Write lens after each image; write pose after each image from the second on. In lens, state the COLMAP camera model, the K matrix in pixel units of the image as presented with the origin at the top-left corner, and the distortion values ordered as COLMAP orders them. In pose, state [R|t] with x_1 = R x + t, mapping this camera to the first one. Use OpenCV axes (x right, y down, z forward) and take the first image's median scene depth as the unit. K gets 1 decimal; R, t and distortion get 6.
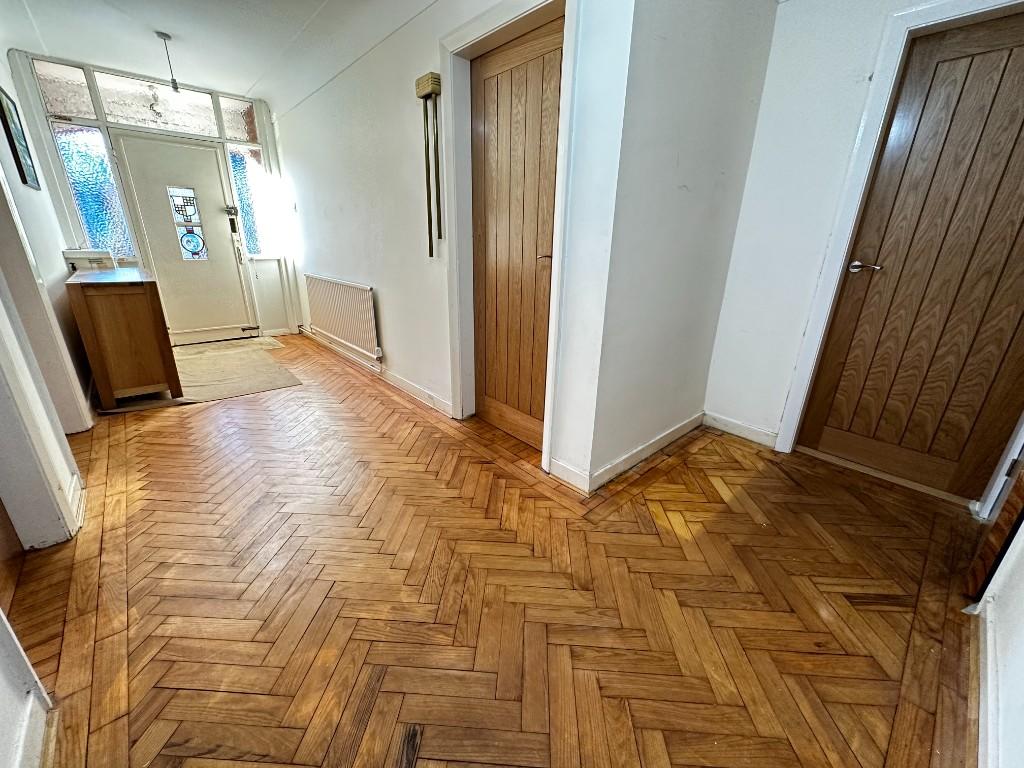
lens RADIAL K [[407.8, 0, 513.1], [0, 407.8, 383.6], [0, 0, 1]] dist [-0.003159, 0.000158]
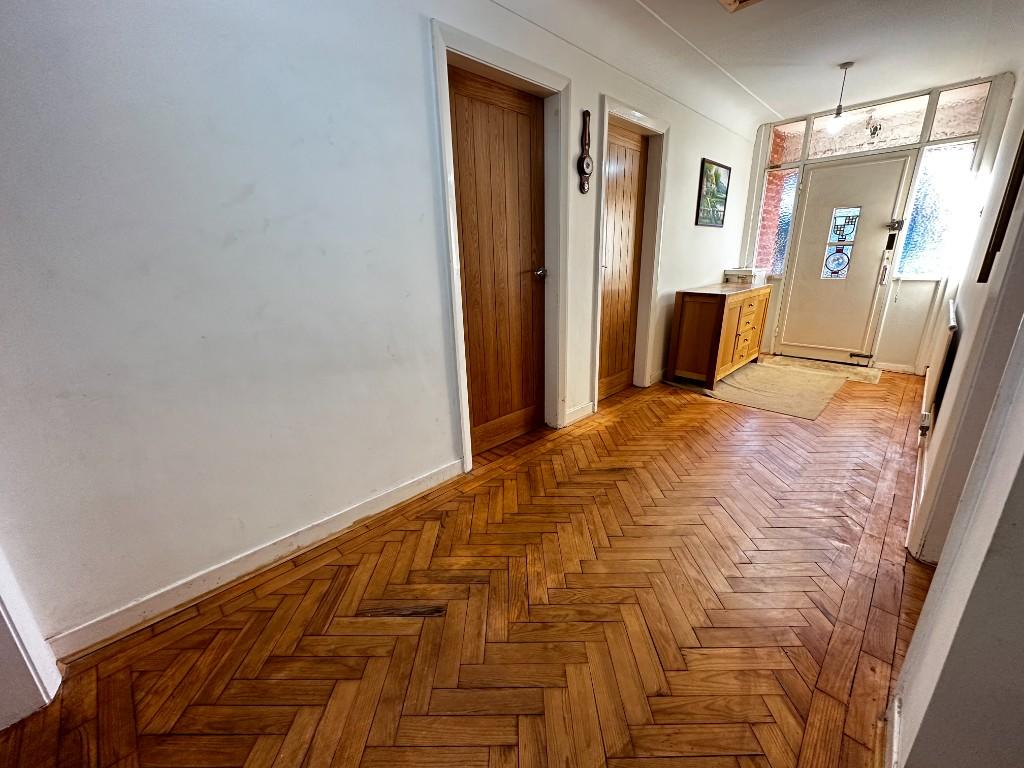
lens RADIAL K [[407.8, 0, 513.1], [0, 407.8, 383.6], [0, 0, 1]] dist [-0.003159, 0.000158]
pose [[0.047145, 0.270977, -0.961431, 0.290767], [-0.310001, 0.918945, 0.243801, -0.089926], [0.949567, 0.286550, 0.127327, 0.268332]]
